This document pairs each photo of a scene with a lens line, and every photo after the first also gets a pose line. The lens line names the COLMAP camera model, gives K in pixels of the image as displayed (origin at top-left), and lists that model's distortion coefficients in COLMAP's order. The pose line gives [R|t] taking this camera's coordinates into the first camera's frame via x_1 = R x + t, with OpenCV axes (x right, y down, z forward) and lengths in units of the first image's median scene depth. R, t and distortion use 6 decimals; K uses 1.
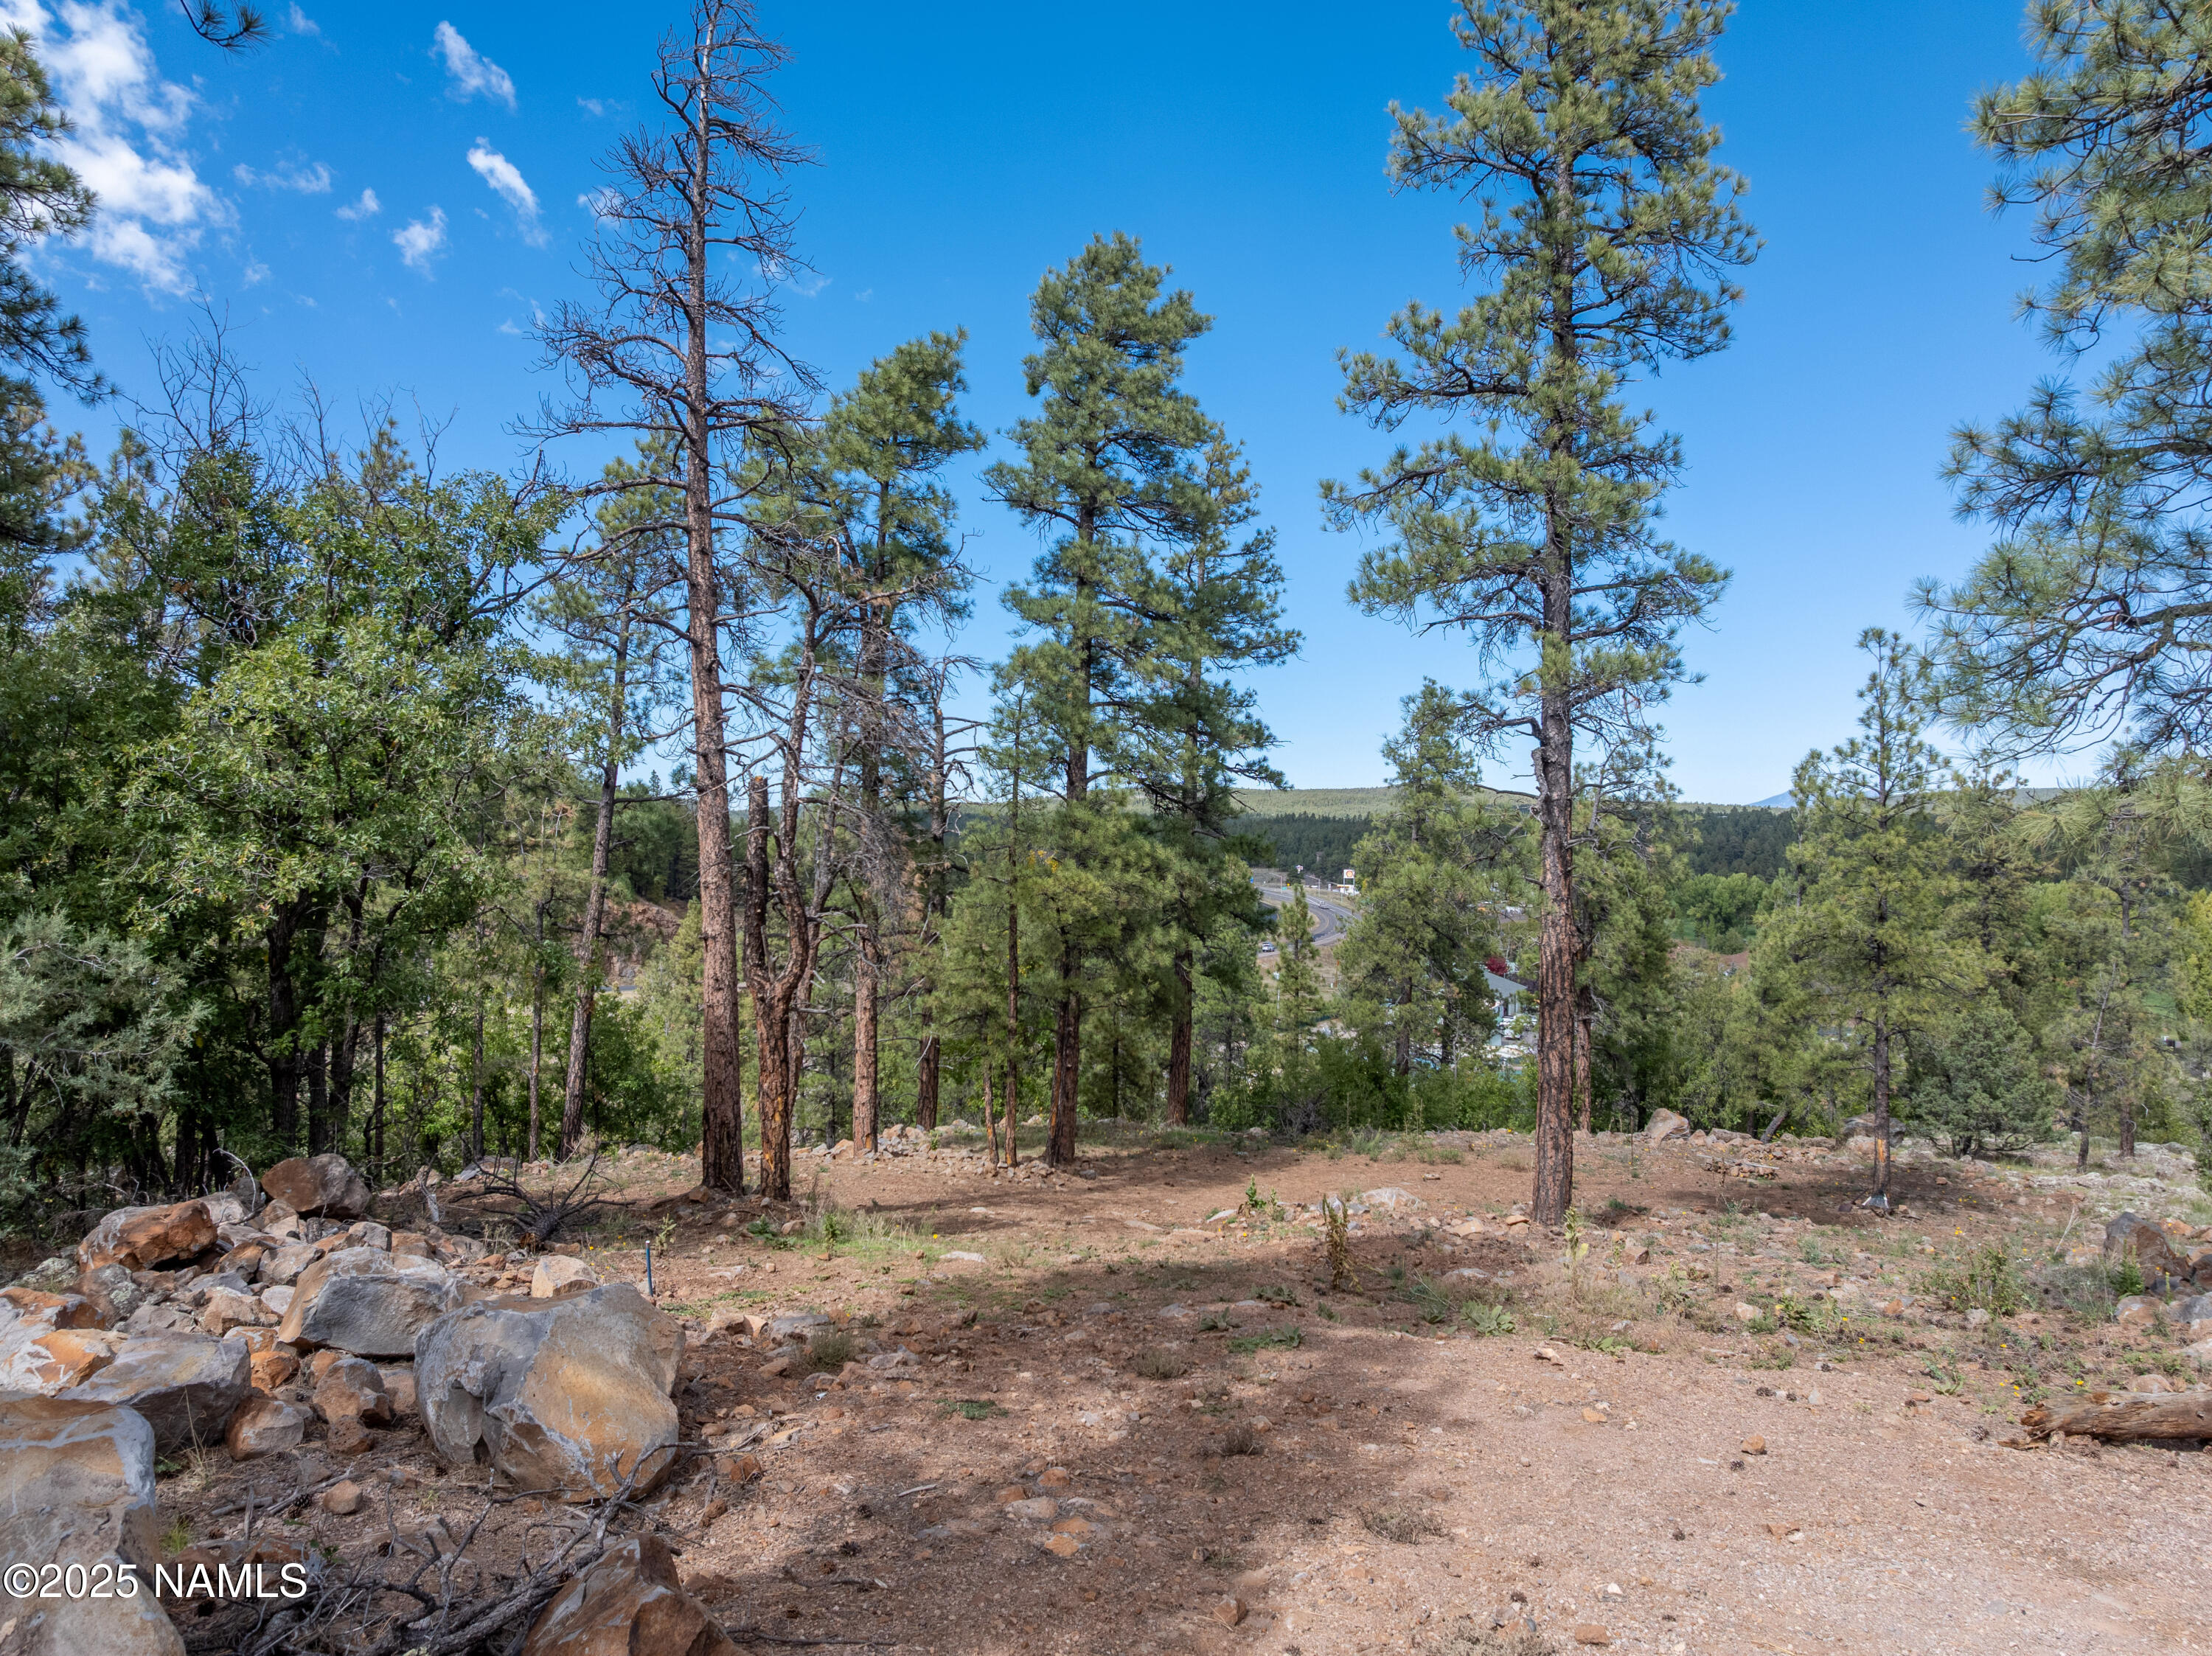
lens RADIAL K [[1558.4, 0, 1109.3], [0, 1558.4, 818.2], [0, 0, 1]] dist [-0.047540, 0.017709]
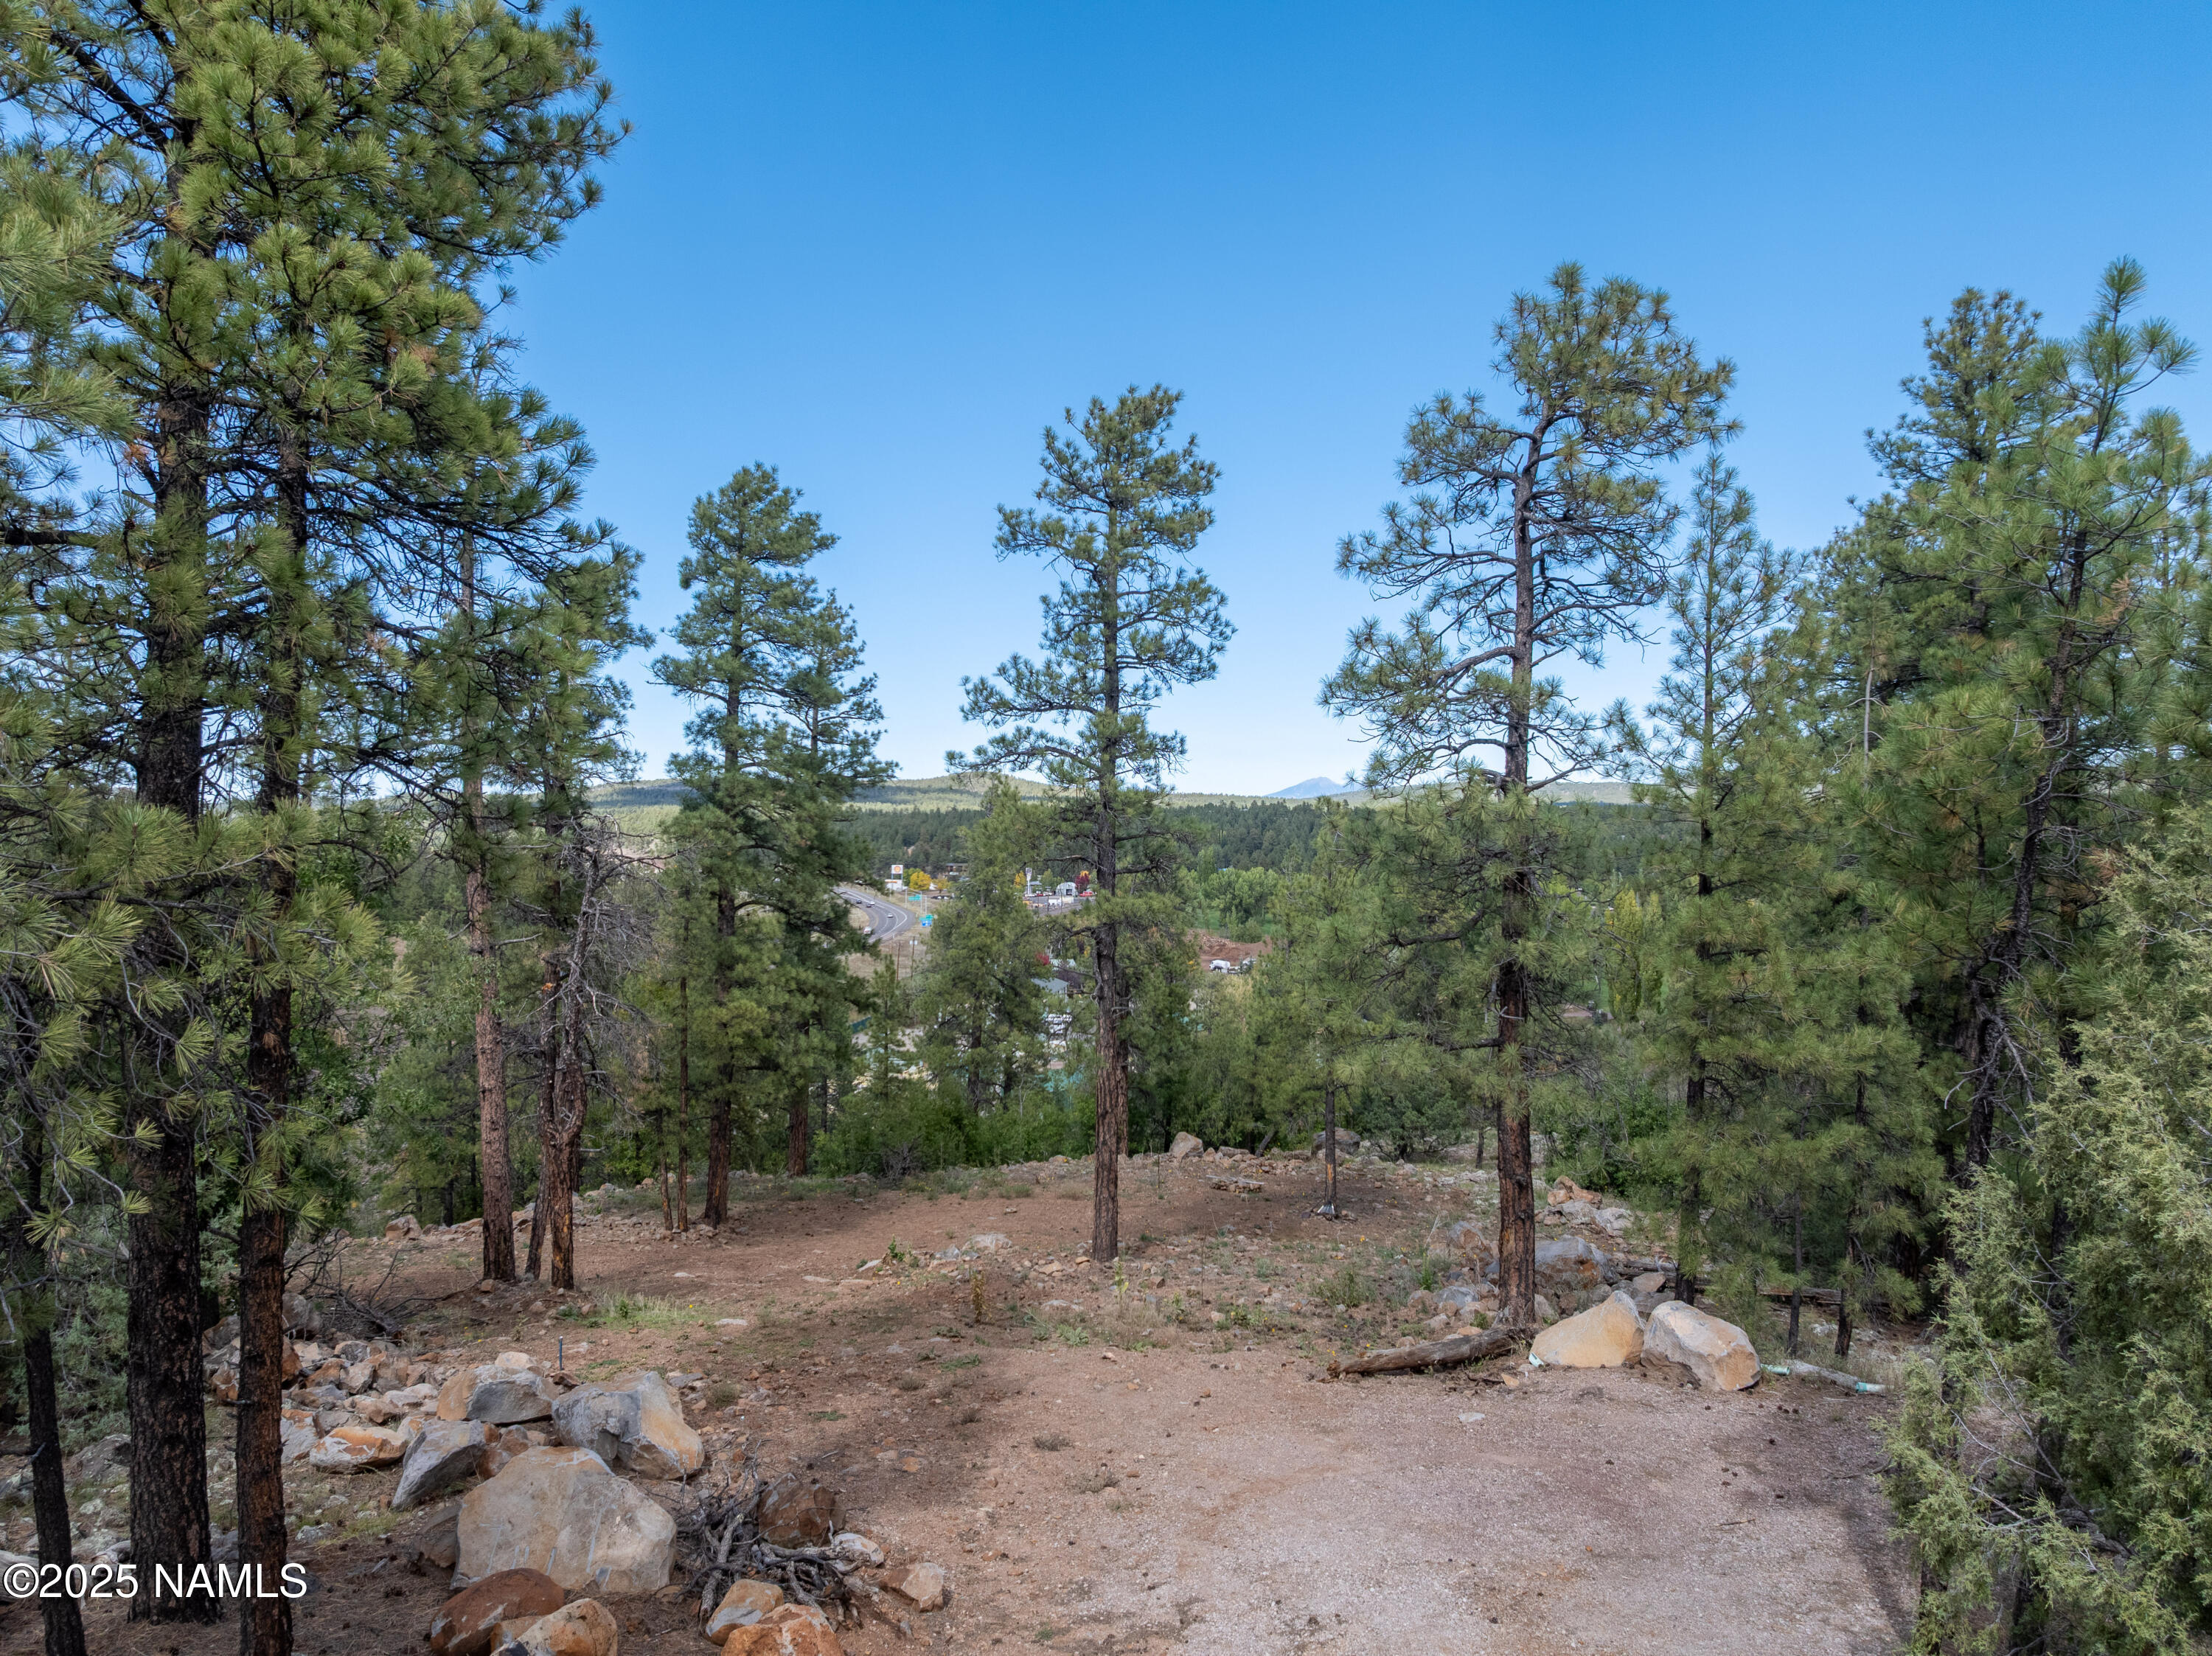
lens RADIAL K [[1552.7, 0, 1109.0], [0, 1552.7, 812.1], [0, 0, 1]] dist [-0.005879, -0.067787]
pose [[0.958174, -0.003654, 0.286164, -0.085239], [0.003113, 0.999992, 0.002347, -0.107443], [-0.286170, -0.001358, 0.958178, -0.271643]]
